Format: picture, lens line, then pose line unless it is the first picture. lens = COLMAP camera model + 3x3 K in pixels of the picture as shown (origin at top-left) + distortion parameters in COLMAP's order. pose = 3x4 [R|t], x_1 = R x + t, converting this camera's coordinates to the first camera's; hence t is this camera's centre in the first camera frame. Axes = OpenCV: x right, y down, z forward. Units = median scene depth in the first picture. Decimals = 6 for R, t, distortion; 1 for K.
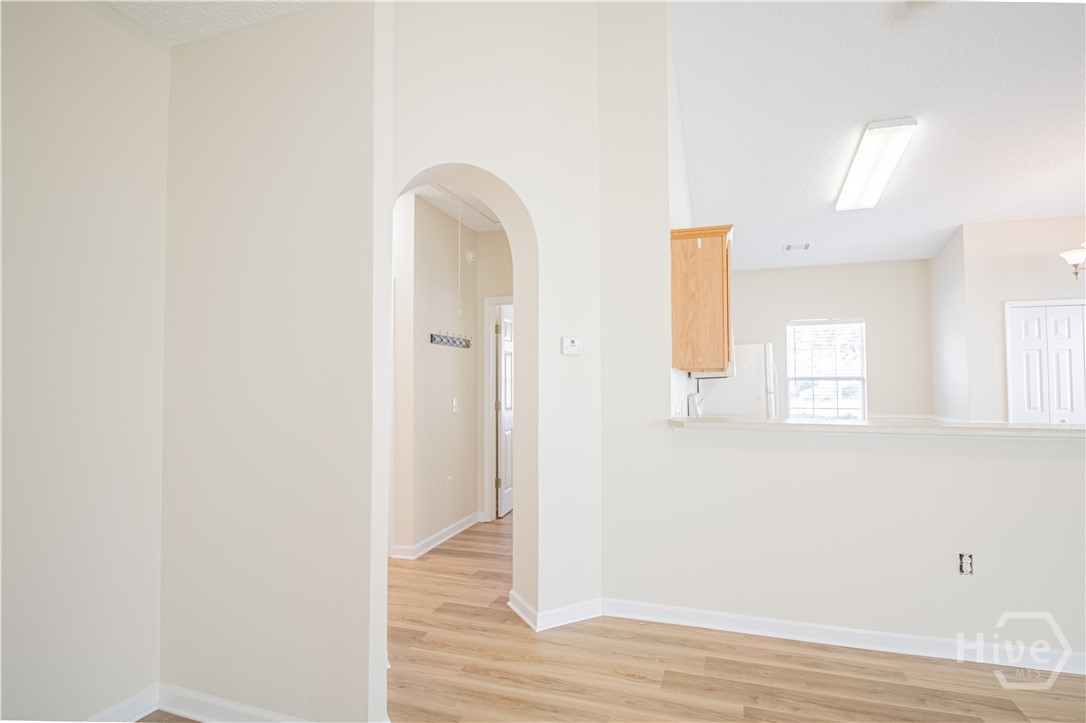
lens RADIAL K [[561.3, 0, 543.0], [0, 561.3, 361.5], [0, 0, 1]] dist [-0.002509, -0.000535]
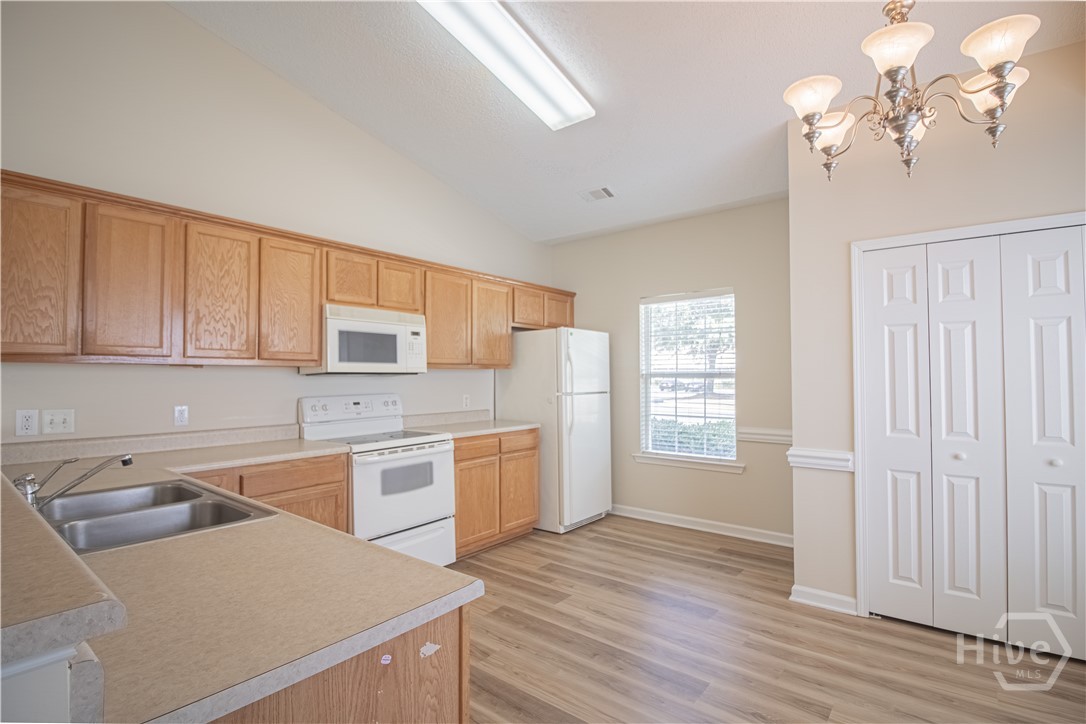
lens RADIAL K [[507.1, 0, 543.0], [0, 507.1, 362.0], [0, 0, 1]] dist [0.001130, 0.000170]
pose [[0.940515, -0.008487, -0.339646, 0.709549], [0.015041, 0.999748, 0.016669, 0.002250], [0.339419, -0.020786, 0.940406, 0.405341]]
